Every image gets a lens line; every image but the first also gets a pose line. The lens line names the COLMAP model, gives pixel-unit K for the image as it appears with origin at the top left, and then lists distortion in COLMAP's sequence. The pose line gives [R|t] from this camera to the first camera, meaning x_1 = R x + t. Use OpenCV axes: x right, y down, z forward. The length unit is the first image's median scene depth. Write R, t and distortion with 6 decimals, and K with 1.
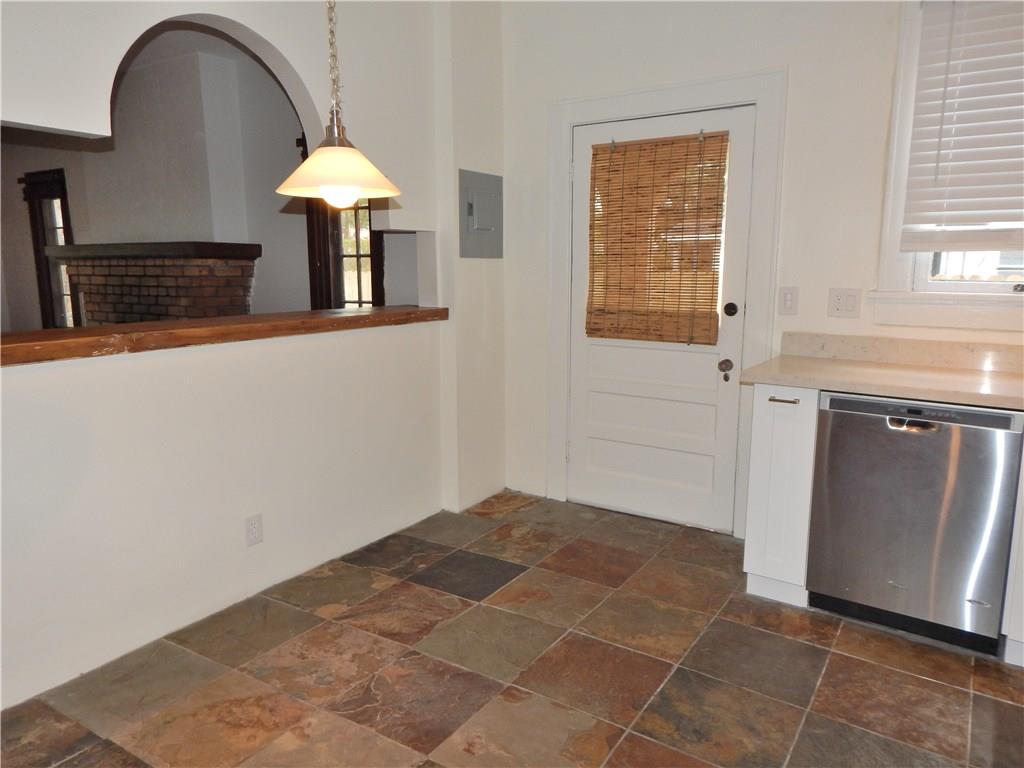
lens RADIAL K [[719.5, 0, 505.8], [0, 719.5, 381.7], [0, 0, 1]] dist [0.004824, 0.002623]
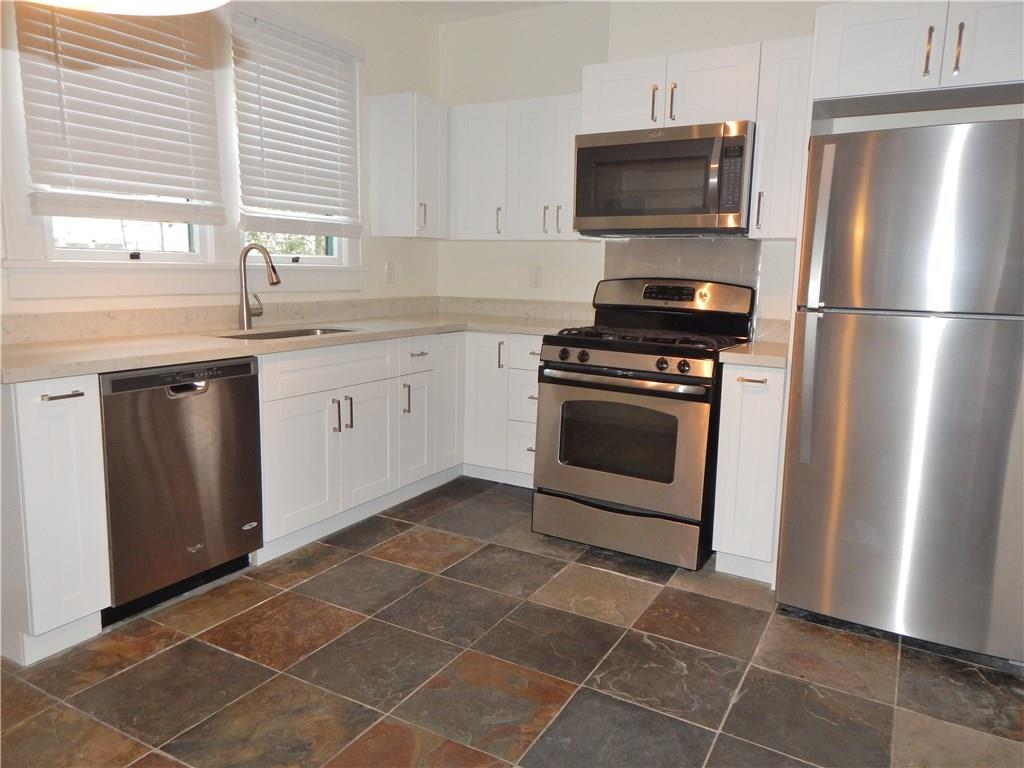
lens RADIAL K [[719.5, 0, 505.8], [0, 719.5, 381.7], [0, 0, 1]] dist [0.004824, 0.002623]
pose [[-0.098386, -0.166107, 0.981187, -0.438960], [0.139149, 0.973988, 0.178841, -0.063834], [-0.985372, 0.154127, -0.072713, 0.575119]]
